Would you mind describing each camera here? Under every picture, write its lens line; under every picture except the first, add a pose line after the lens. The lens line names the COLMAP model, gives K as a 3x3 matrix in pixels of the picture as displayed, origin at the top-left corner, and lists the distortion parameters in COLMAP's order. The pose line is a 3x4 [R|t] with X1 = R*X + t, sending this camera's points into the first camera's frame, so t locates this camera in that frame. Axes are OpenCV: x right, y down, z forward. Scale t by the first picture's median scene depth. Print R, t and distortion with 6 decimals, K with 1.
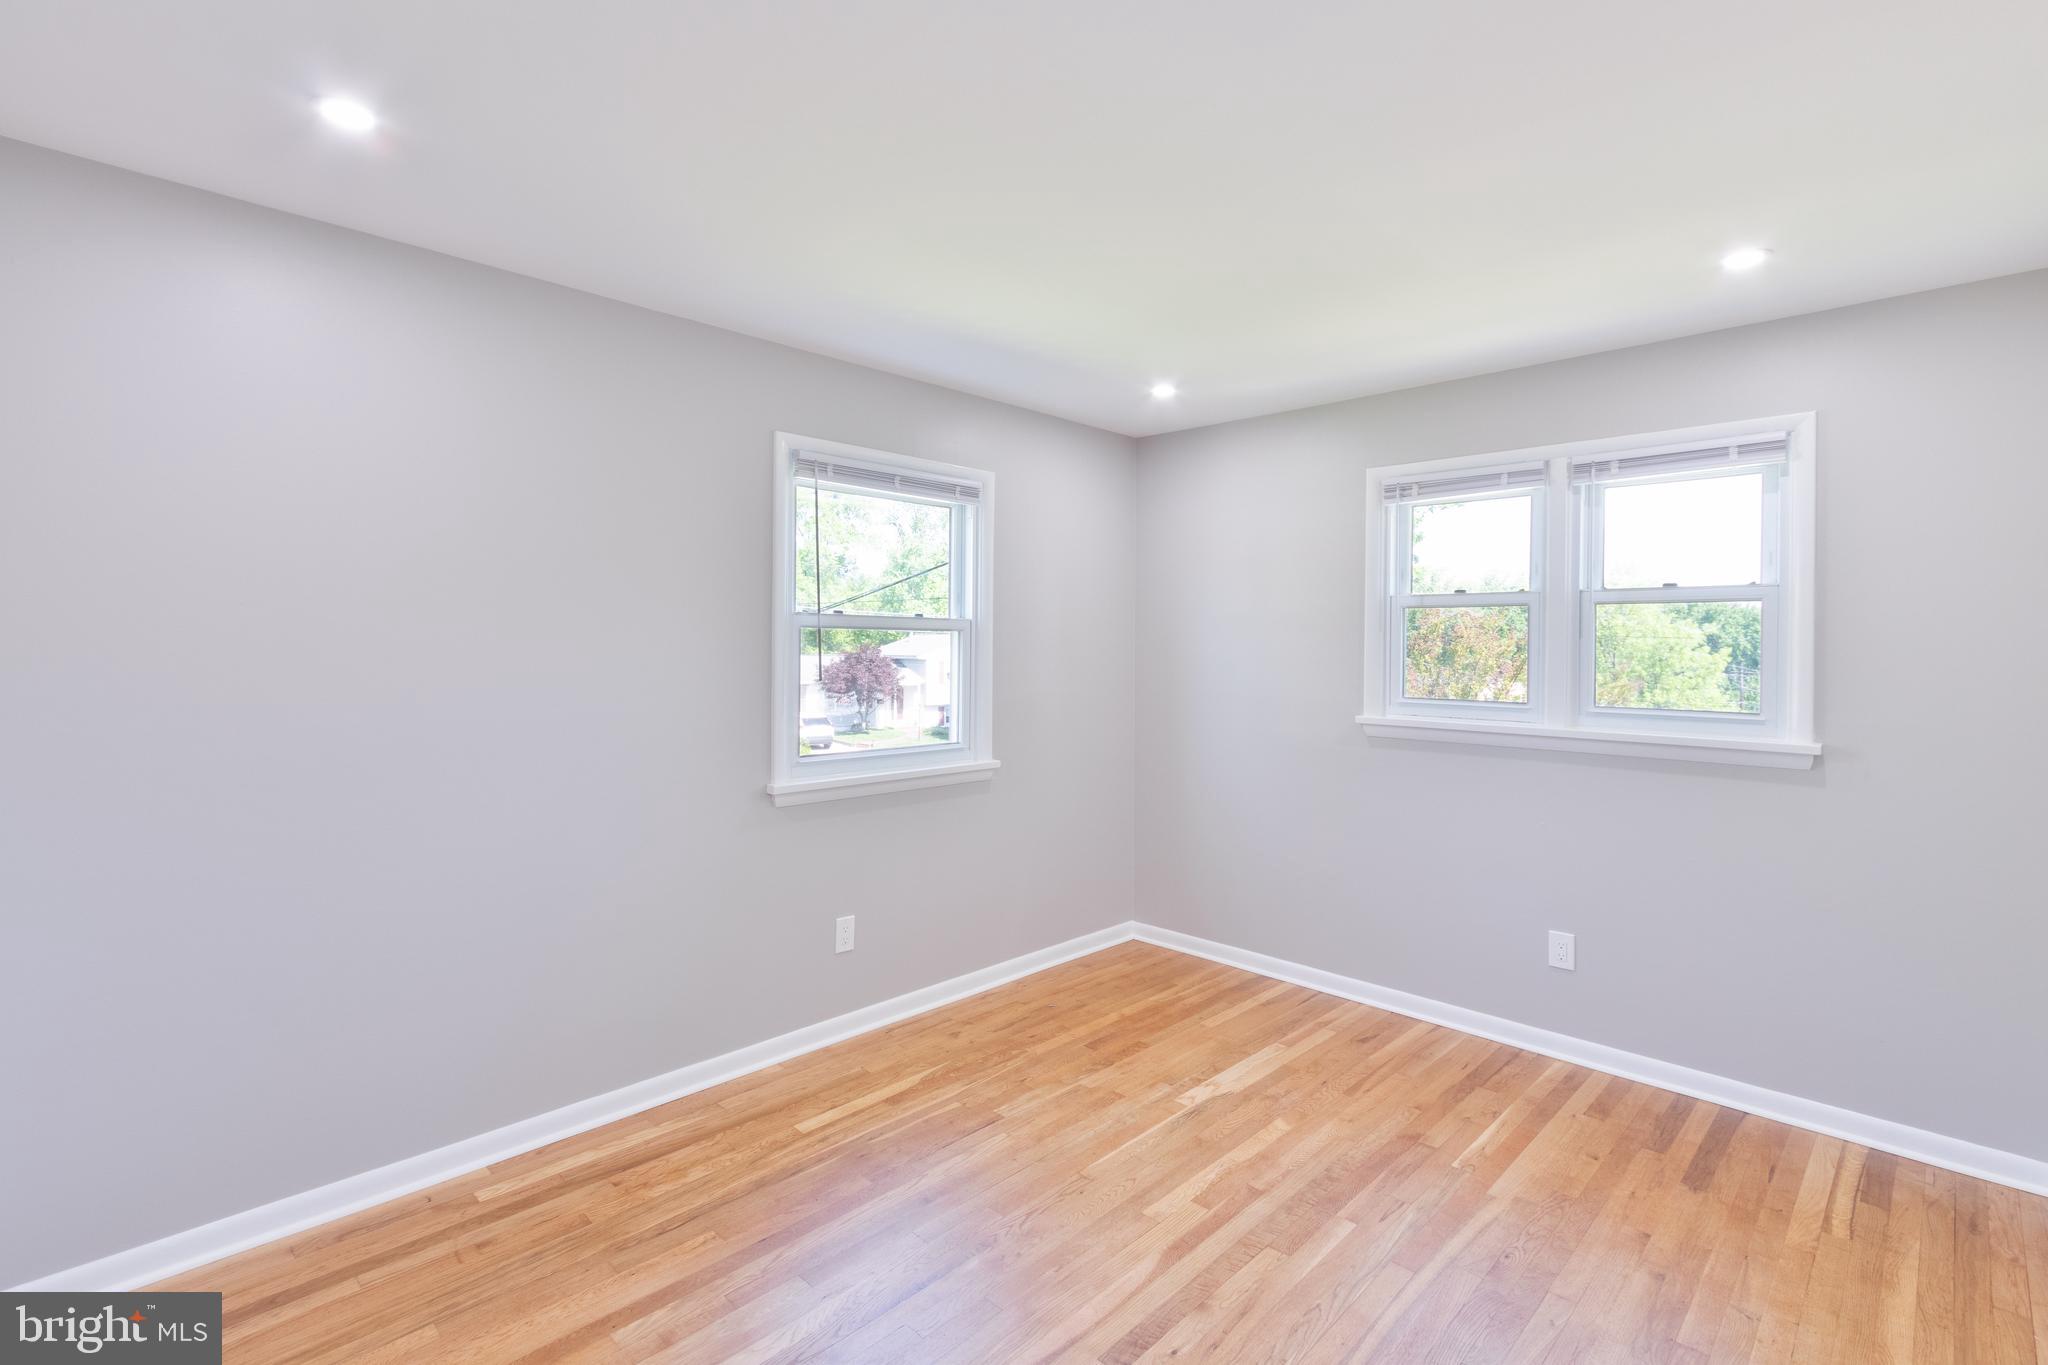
lens RADIAL K [[935.7, 0, 1024.4], [0, 935.7, 651.2], [0, 0, 1]] dist [0.004192, -0.001726]
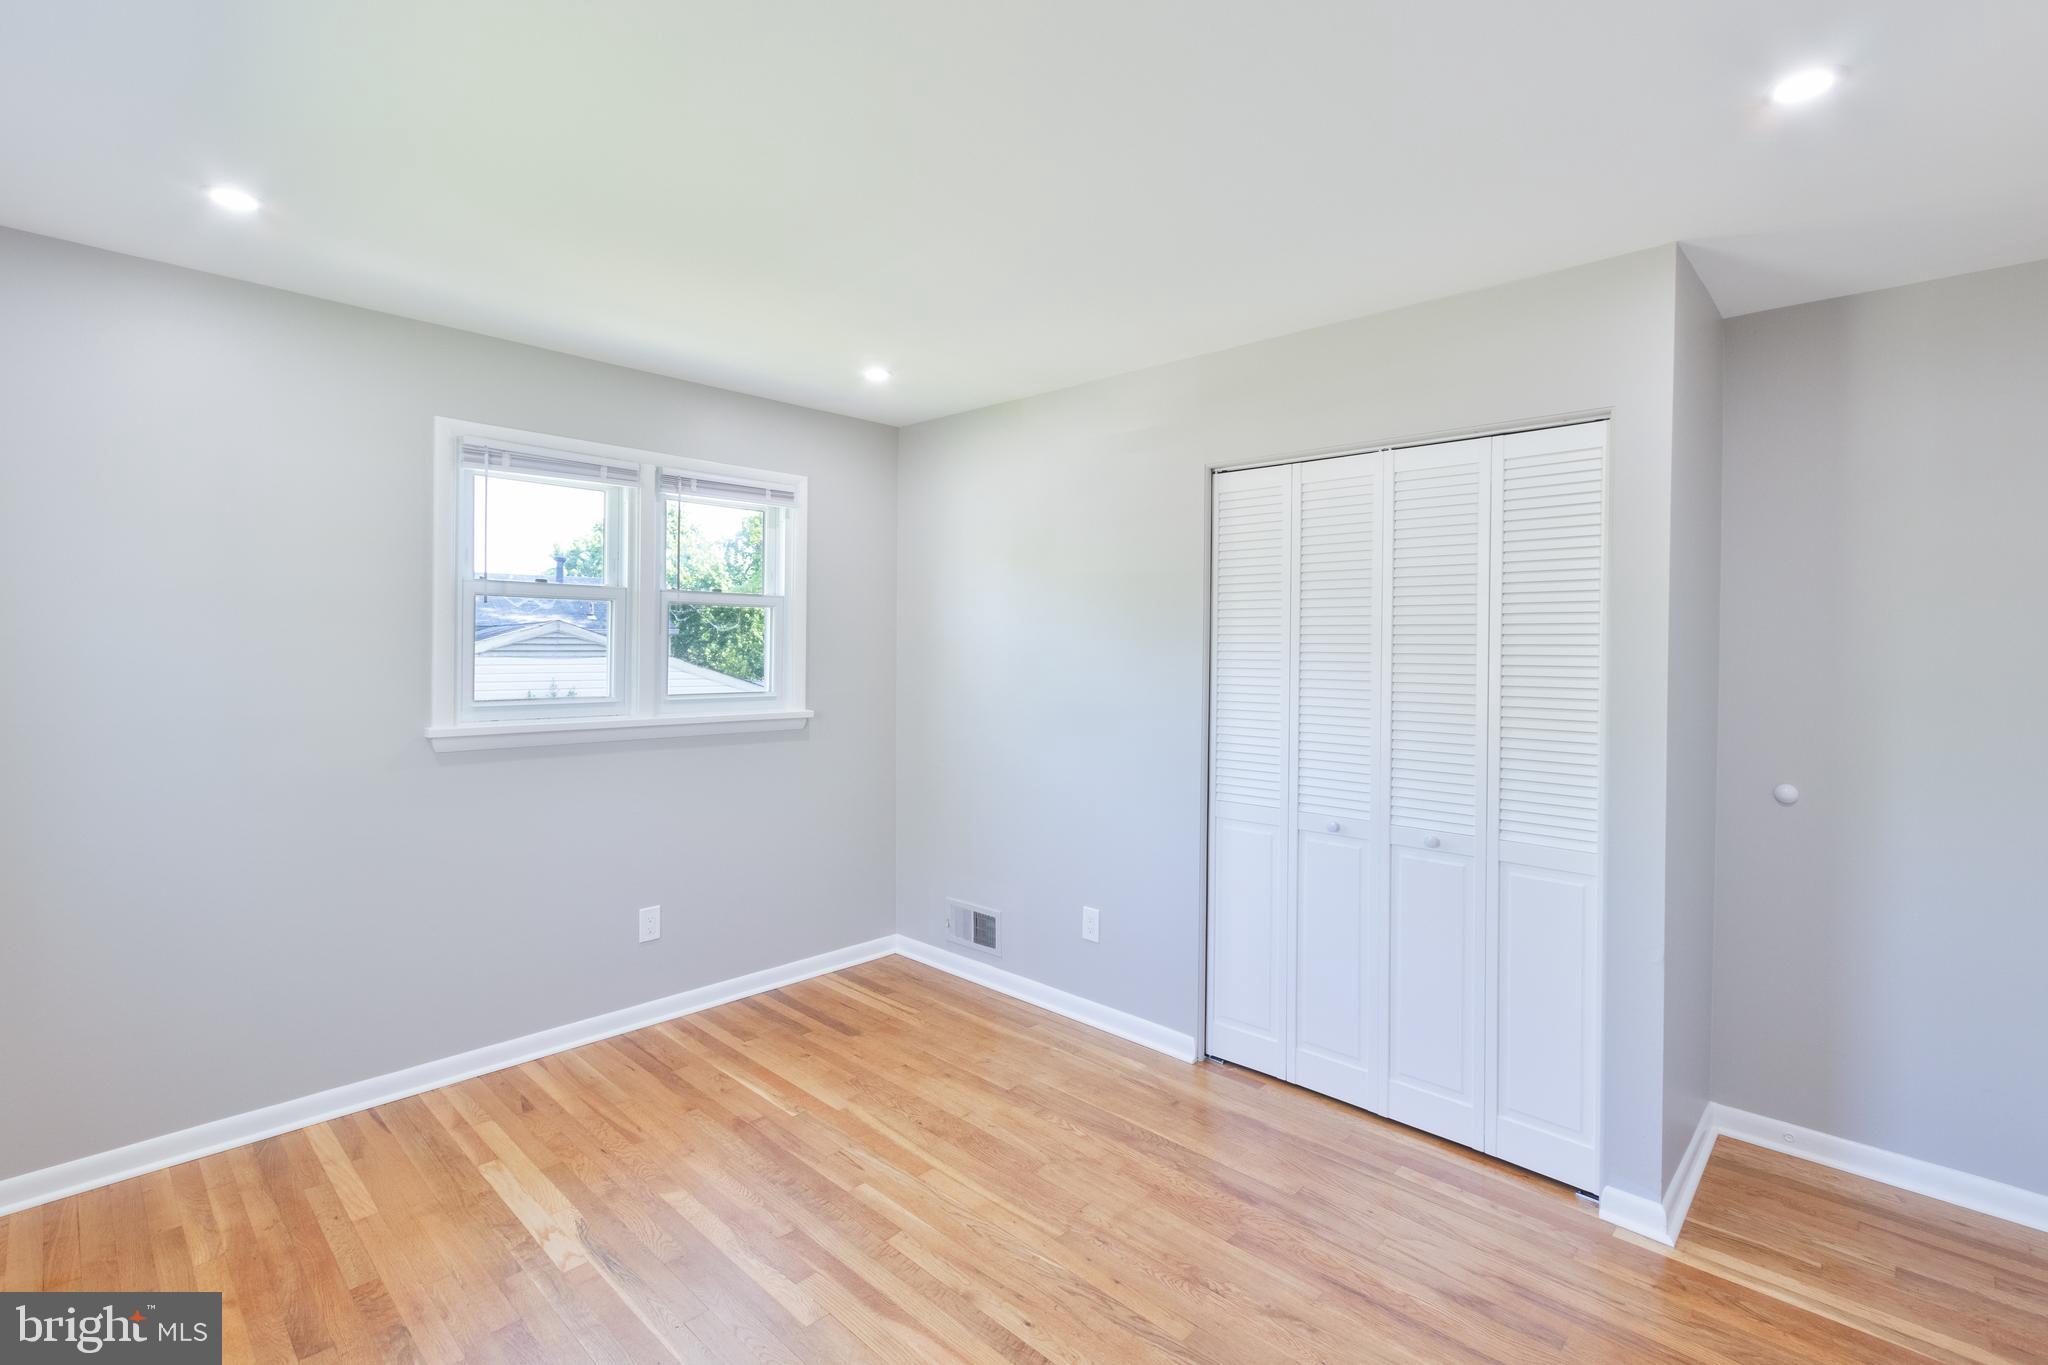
lens RADIAL K [[935.7, 0, 1024.4], [0, 935.7, 651.2], [0, 0, 1]] dist [0.004192, -0.001726]
pose [[-0.016543, -0.013279, 0.999775, -0.565845], [-0.003291, 0.999907, 0.013226, -0.010466], [-0.999858, -0.003071, -0.016585, 0.661828]]
